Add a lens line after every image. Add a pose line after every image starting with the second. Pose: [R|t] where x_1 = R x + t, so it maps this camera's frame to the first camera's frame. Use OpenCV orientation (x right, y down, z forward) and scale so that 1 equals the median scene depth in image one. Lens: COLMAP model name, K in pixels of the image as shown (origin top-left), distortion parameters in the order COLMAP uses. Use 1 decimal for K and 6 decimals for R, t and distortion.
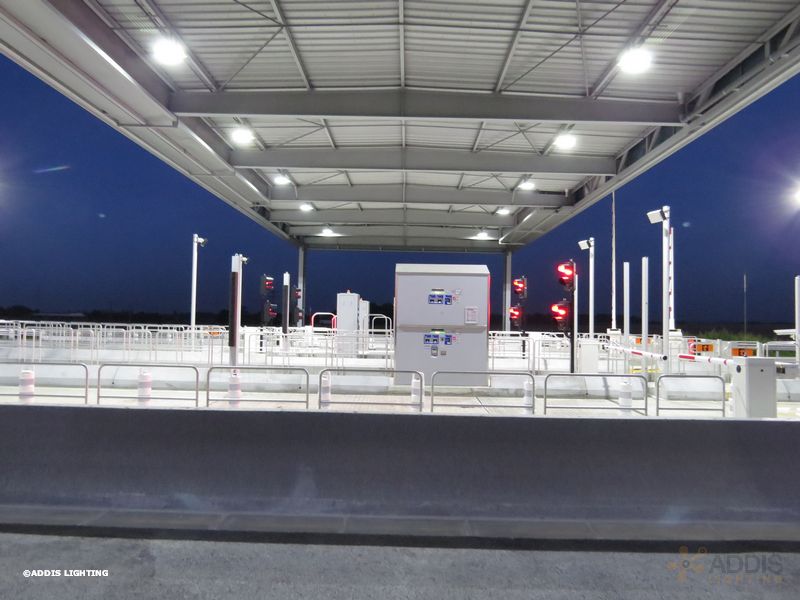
lens RADIAL K [[567.5, 0, 400.0], [0, 567.5, 300.0], [0, 0, 1]] dist [-0.023086, 0.003776]
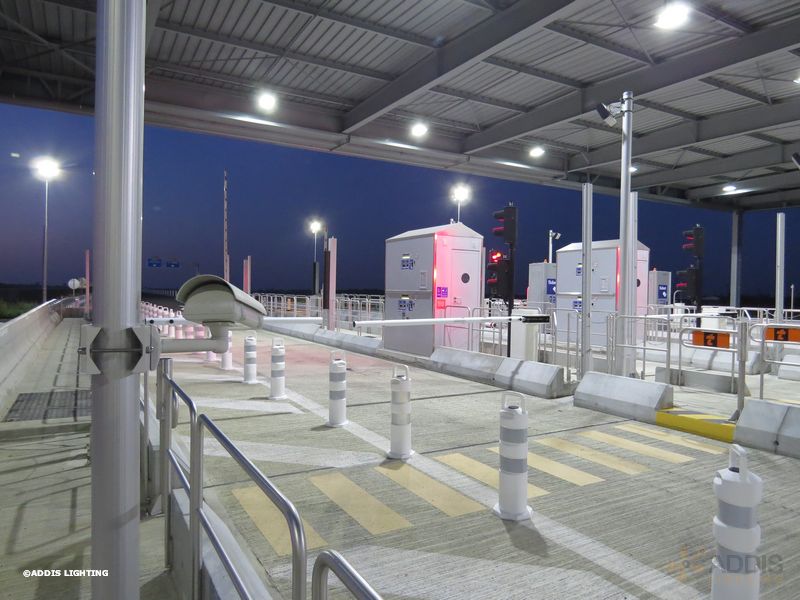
lens RADIAL K [[556.0, 0, 400.0], [0, 556.0, 300.0], [0, 0, 1]] dist [-0.005085, -0.000235]
pose [[0.511895, 0.003402, -0.859041, 1.087285], [0.021447, 0.999630, 0.016739, 0.054072], [0.858780, -0.026992, 0.511633, 0.618619]]
